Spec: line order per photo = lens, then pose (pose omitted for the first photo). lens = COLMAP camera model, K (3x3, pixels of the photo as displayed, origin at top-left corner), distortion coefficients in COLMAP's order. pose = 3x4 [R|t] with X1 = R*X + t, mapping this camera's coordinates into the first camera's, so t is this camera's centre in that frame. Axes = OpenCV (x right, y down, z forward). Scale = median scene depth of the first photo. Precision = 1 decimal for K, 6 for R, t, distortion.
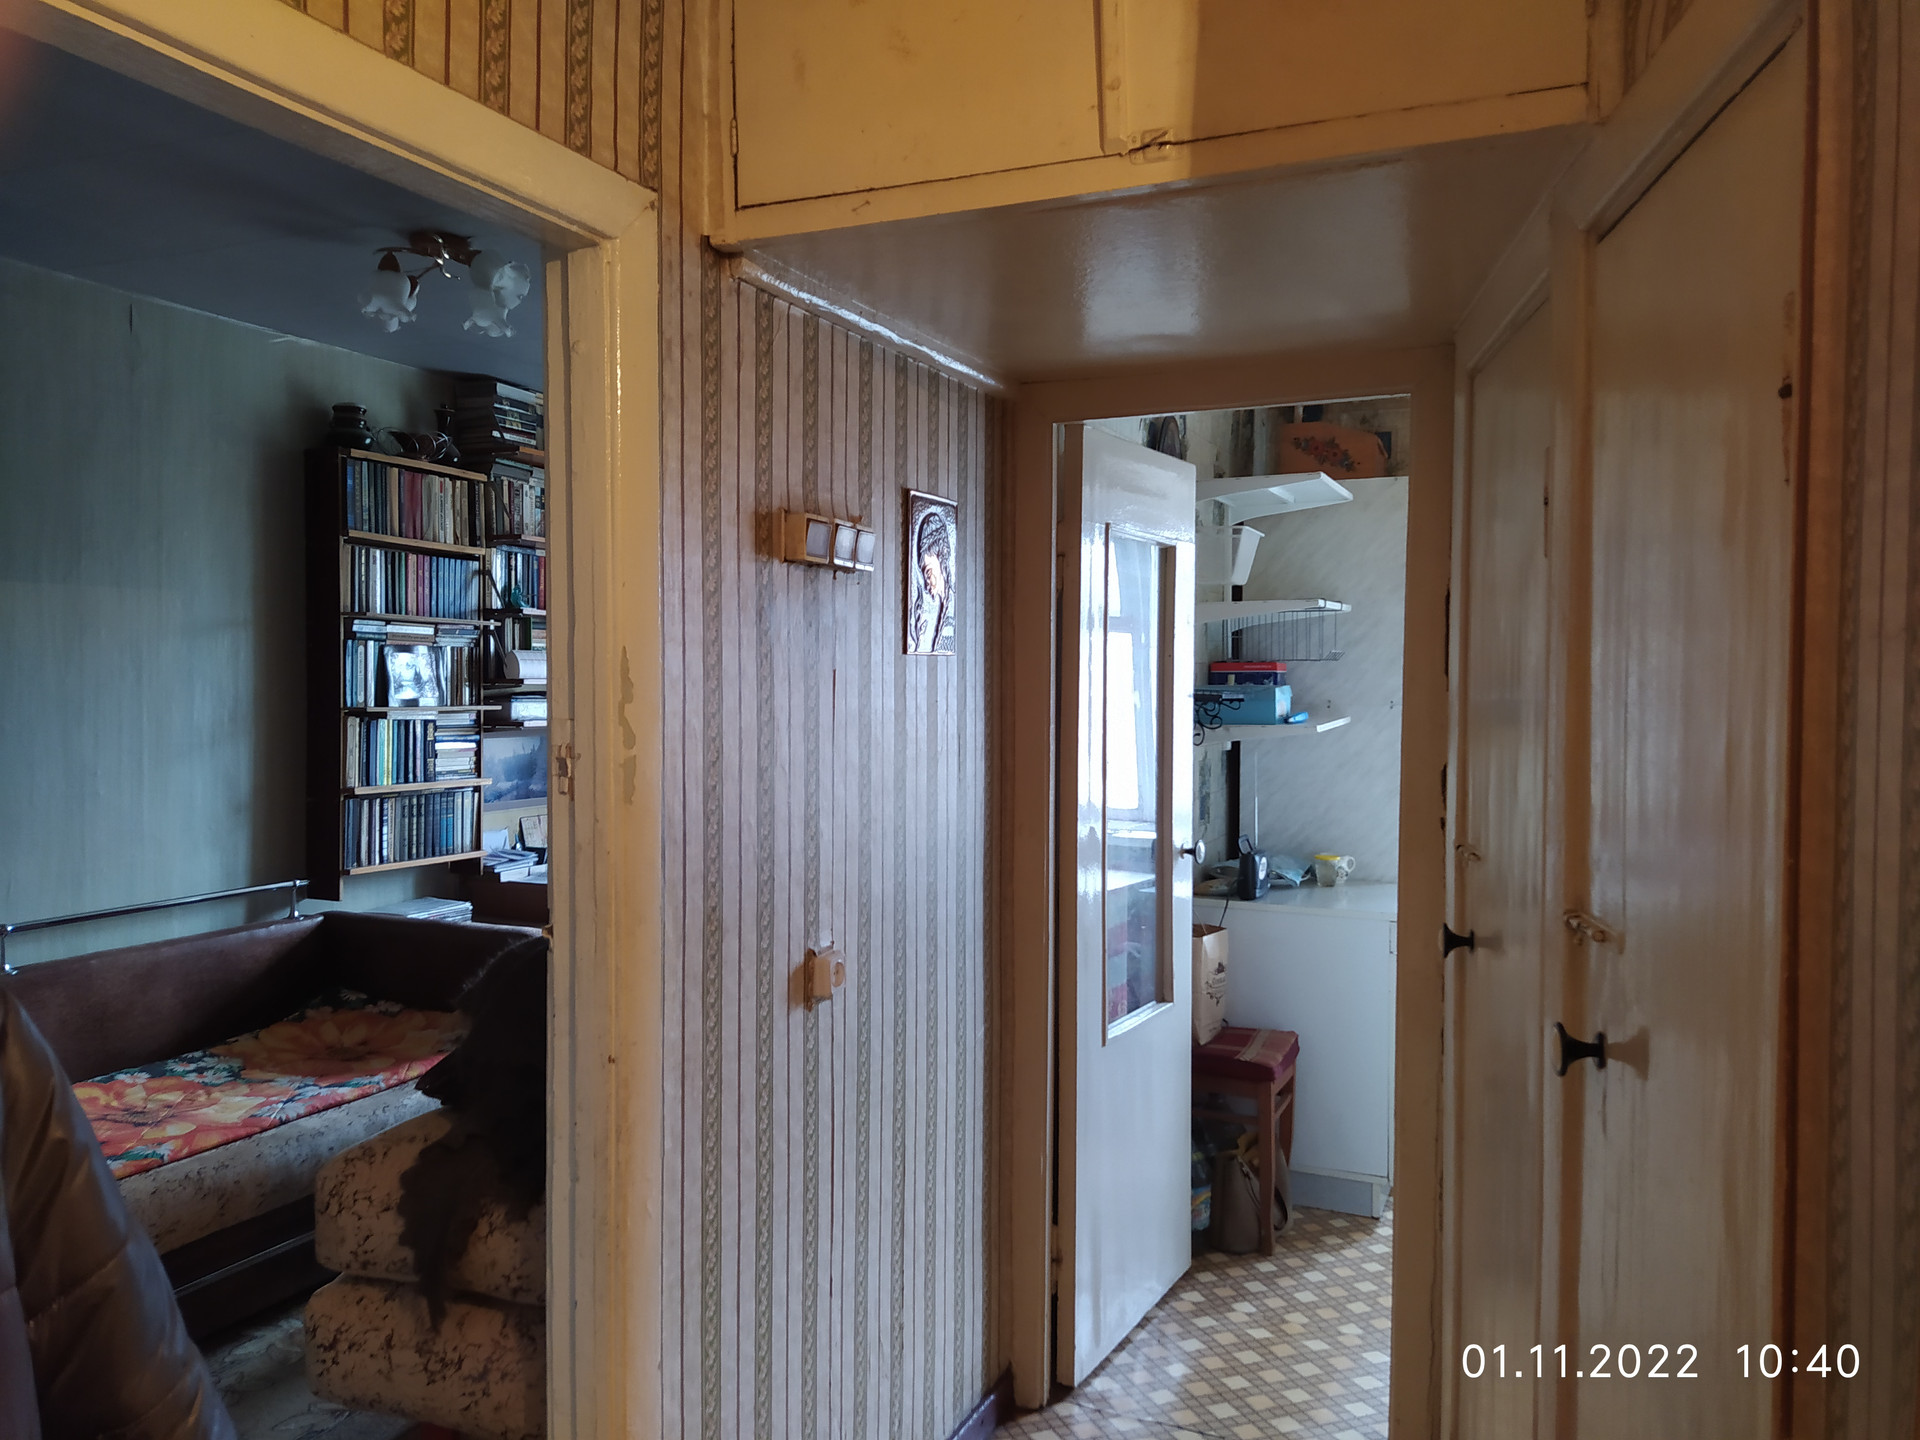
lens RADIAL K [[1457.9, 0, 940.5], [0, 1457.9, 723.2], [0, 0, 1]] dist [0.148669, -0.231308]
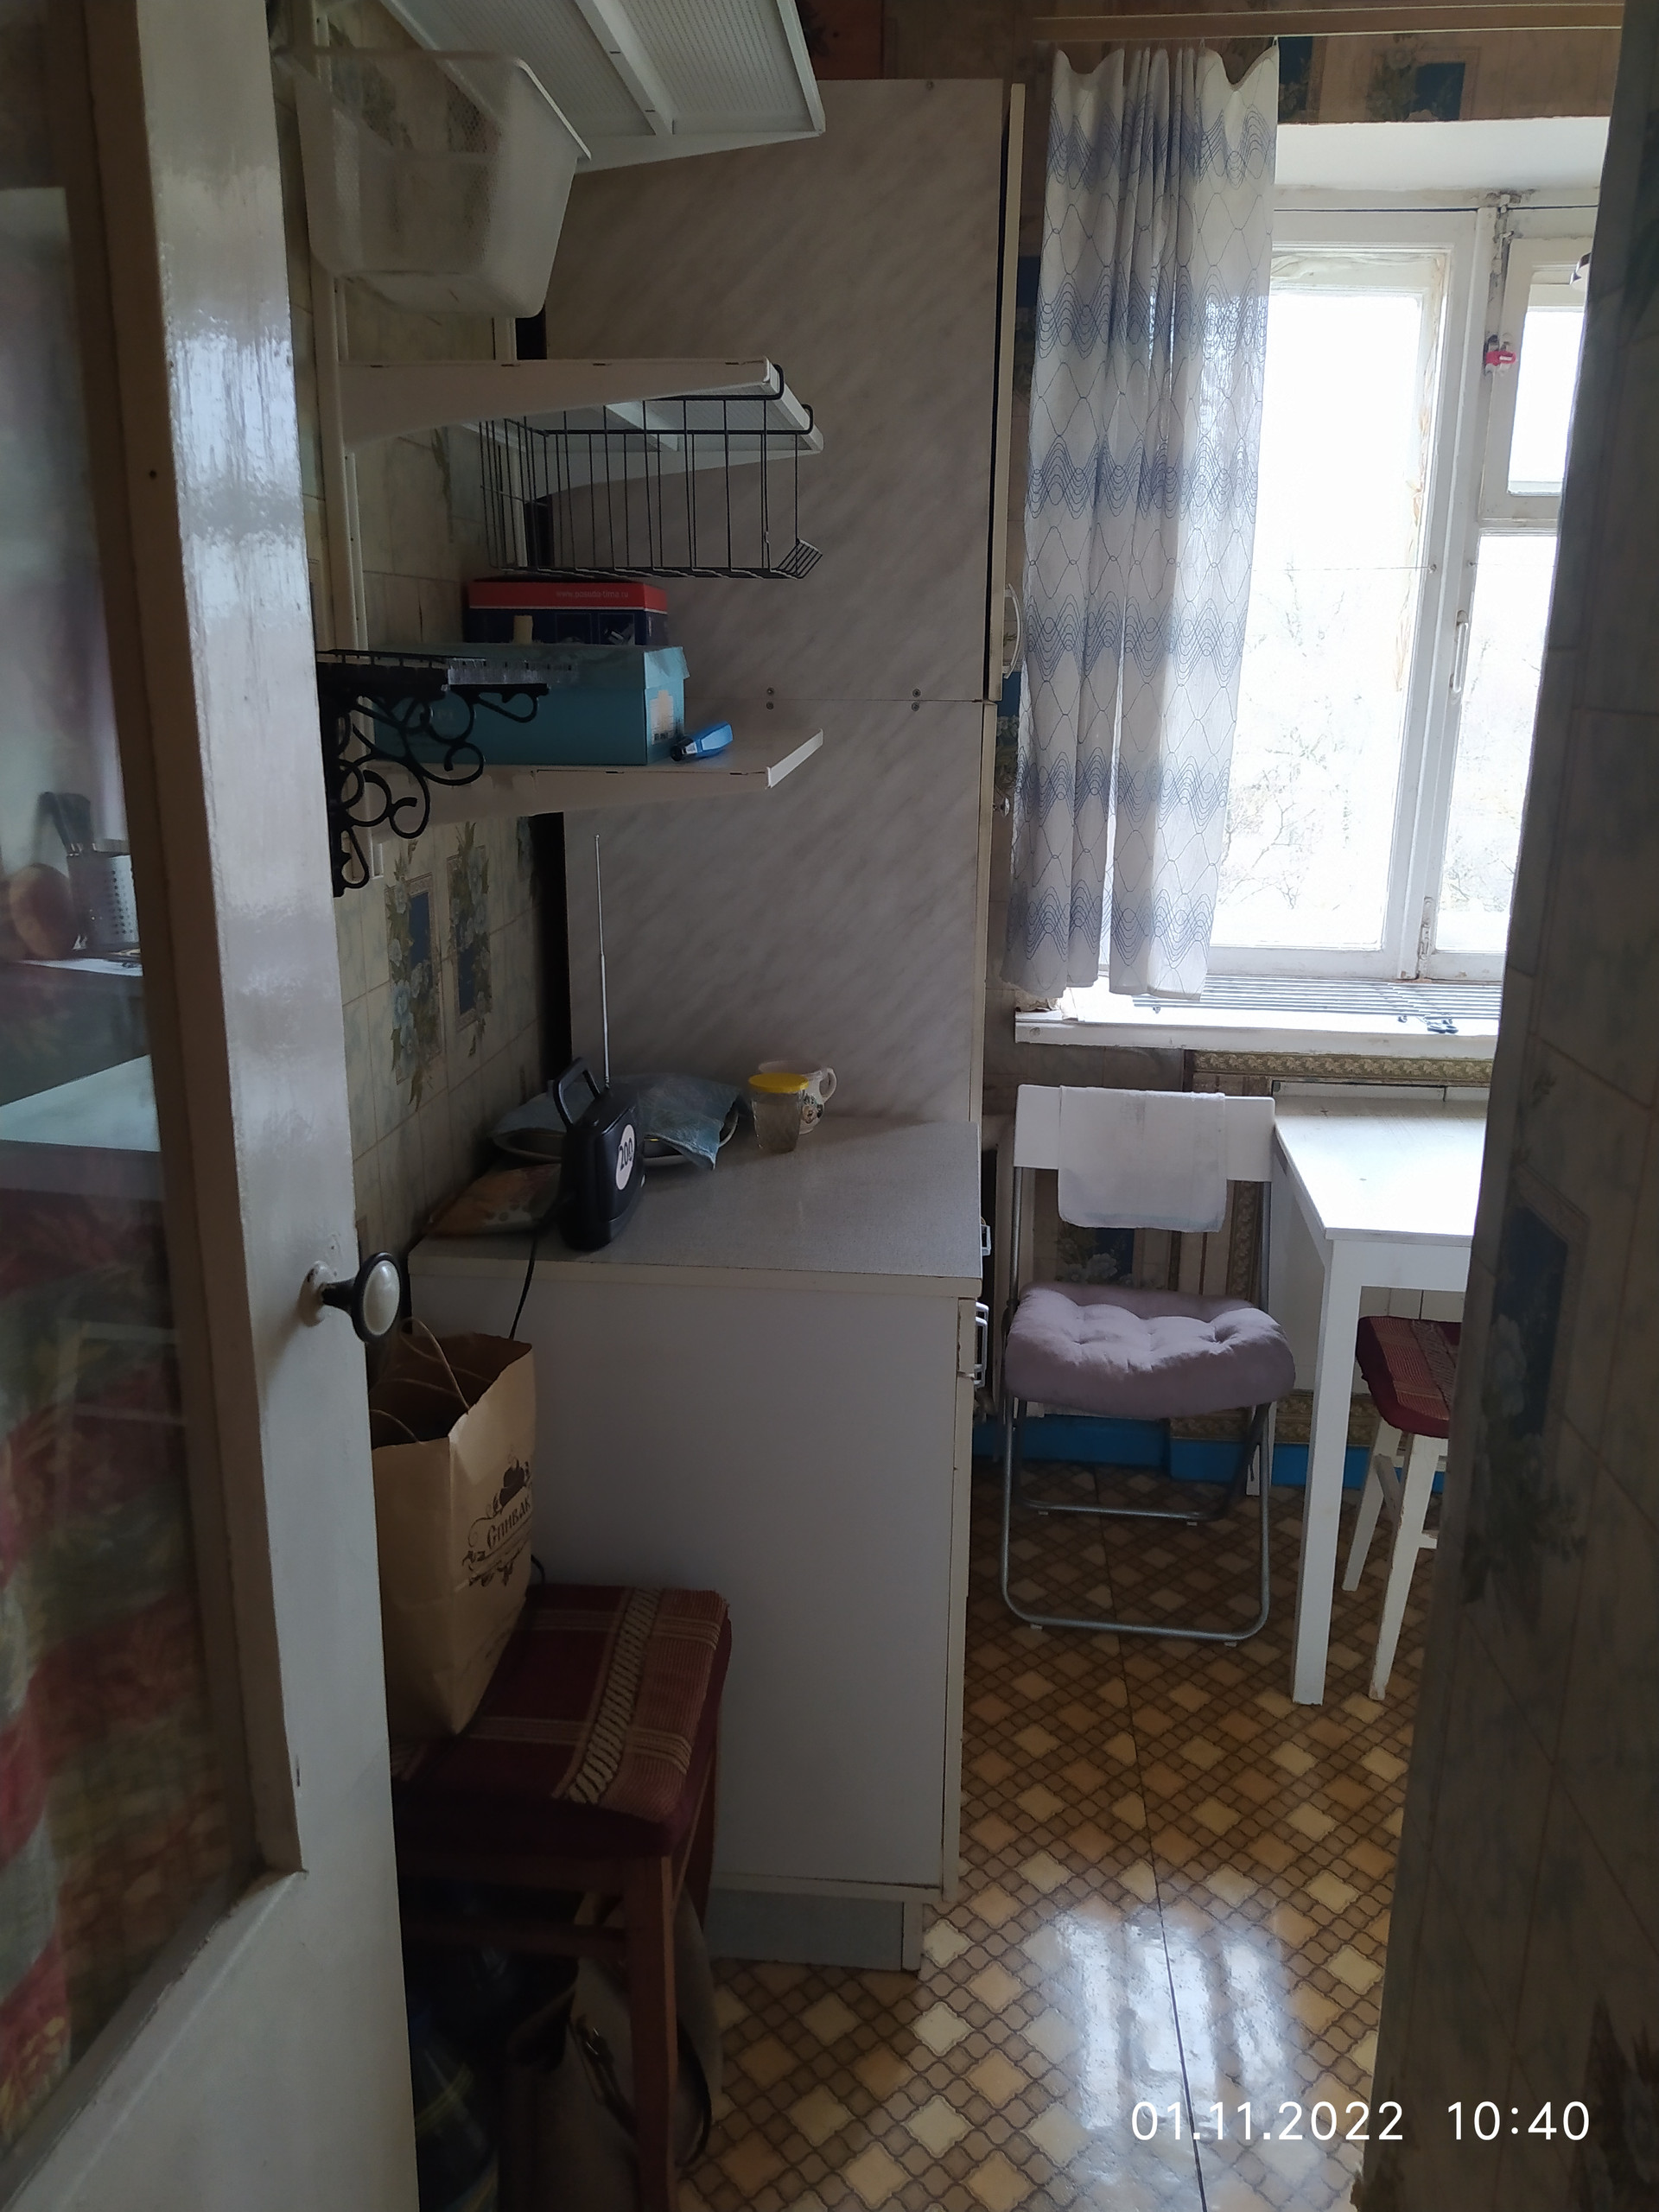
lens RADIAL K [[1670.8, 0, 829.5], [0, 1670.8, 1106.0], [0, 0, 1]] dist [0.087538, -0.105662]
pose [[0.945334, -0.081243, 0.315822, 0.132830], [0.007428, 0.973582, 0.228215, -0.009920], [-0.326019, -0.213393, 0.920964, 0.584528]]
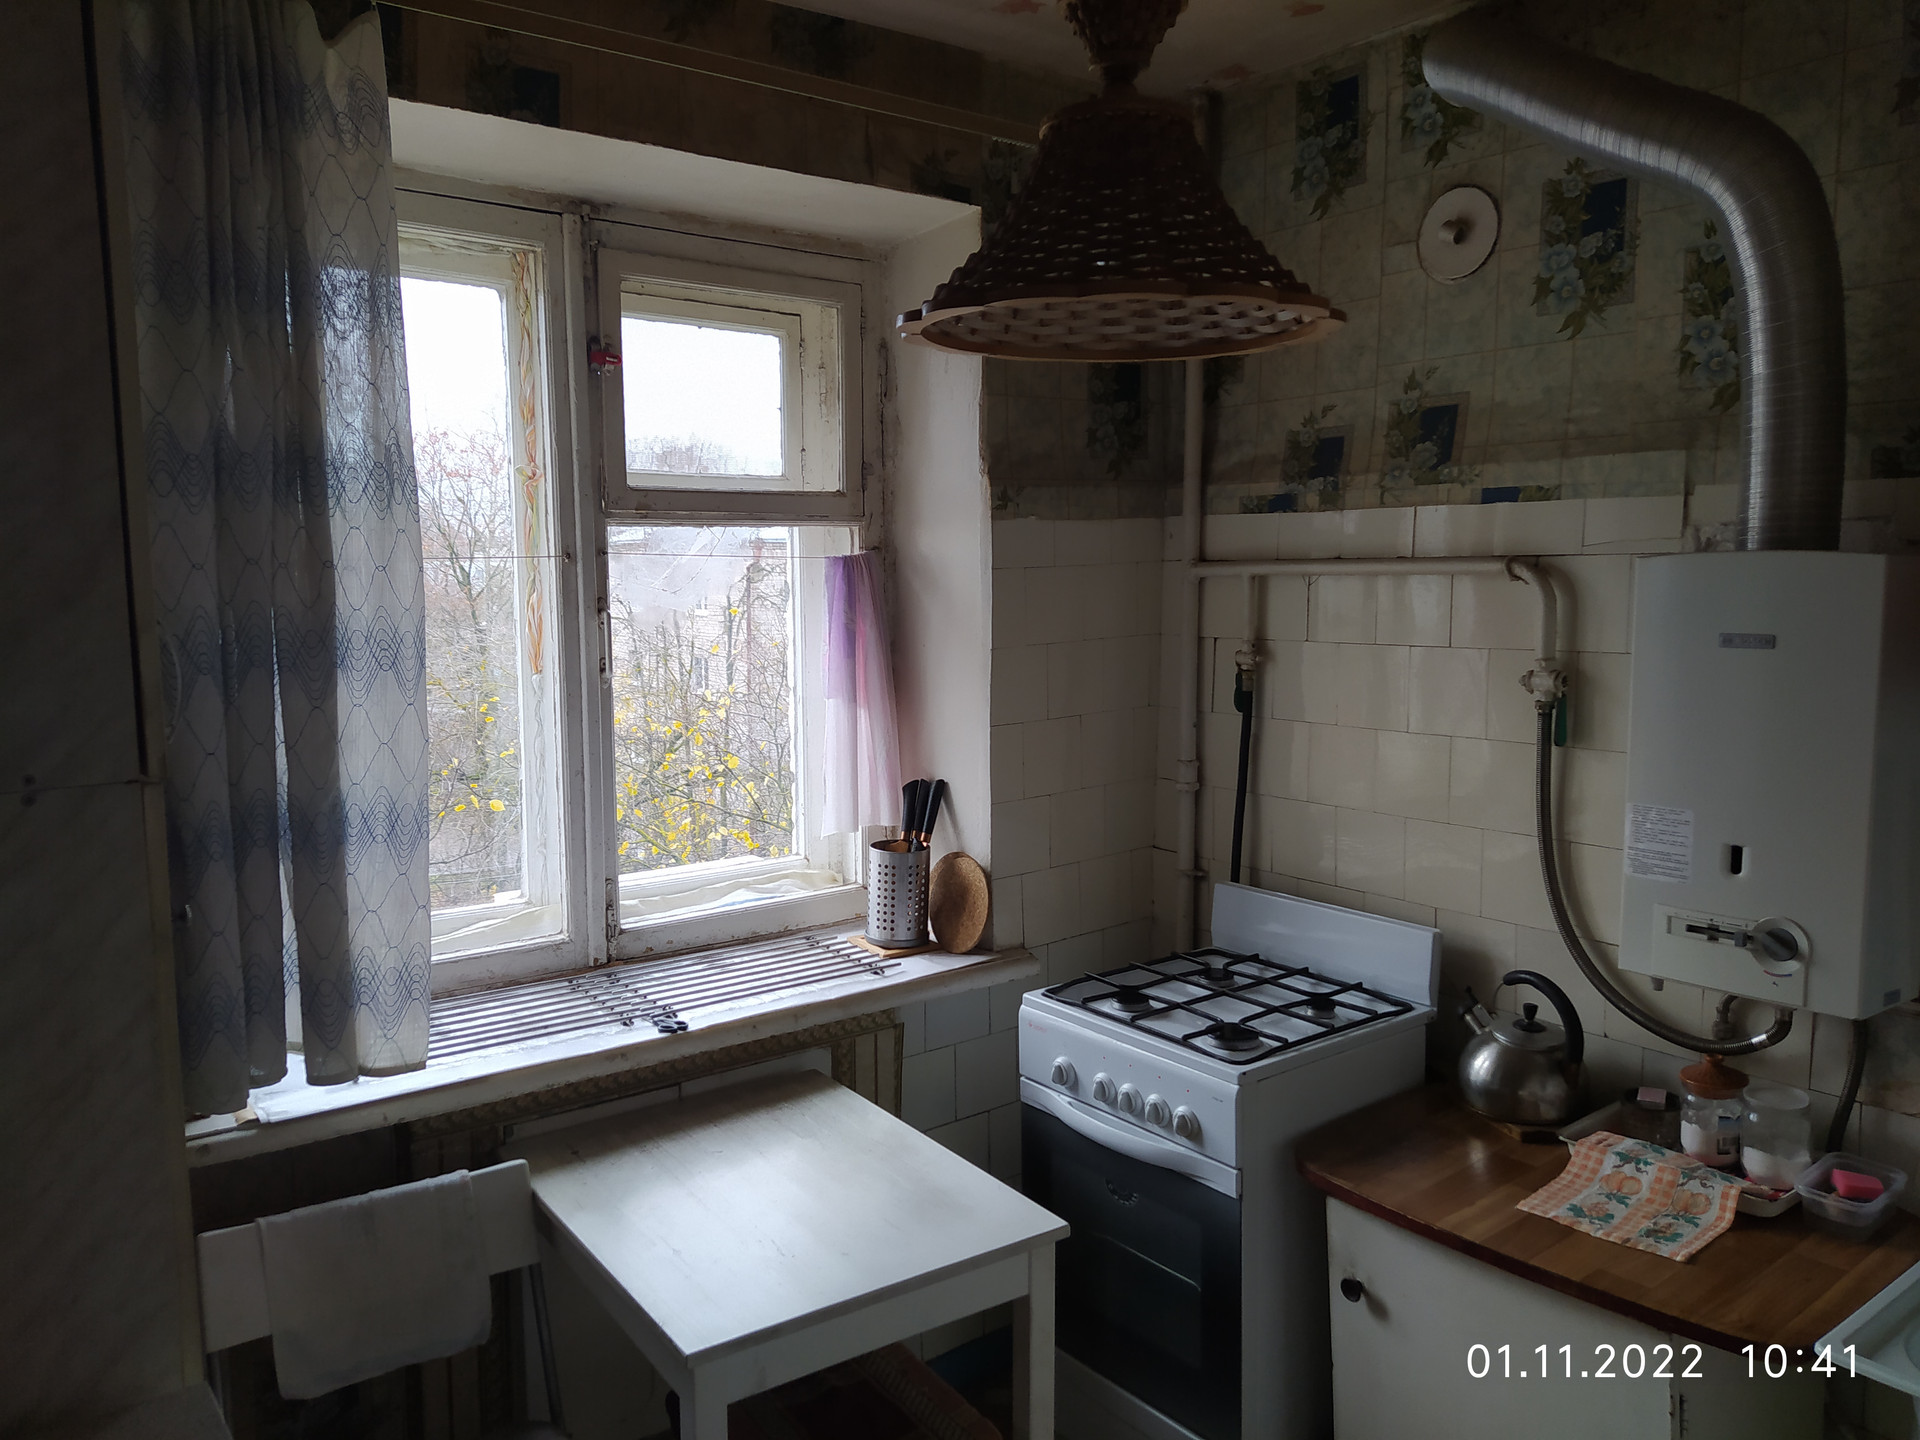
lens RADIAL K [[1450.2, 0, 960.0], [0, 1450.2, 720.0], [0, 0, 1]] dist [0.087538, -0.105662]
pose [[0.483838, -0.108195, 0.868444, 0.162917], [0.034529, 0.993916, 0.104590, -0.055709], [-0.874476, -0.020618, 0.484630, 0.772141]]
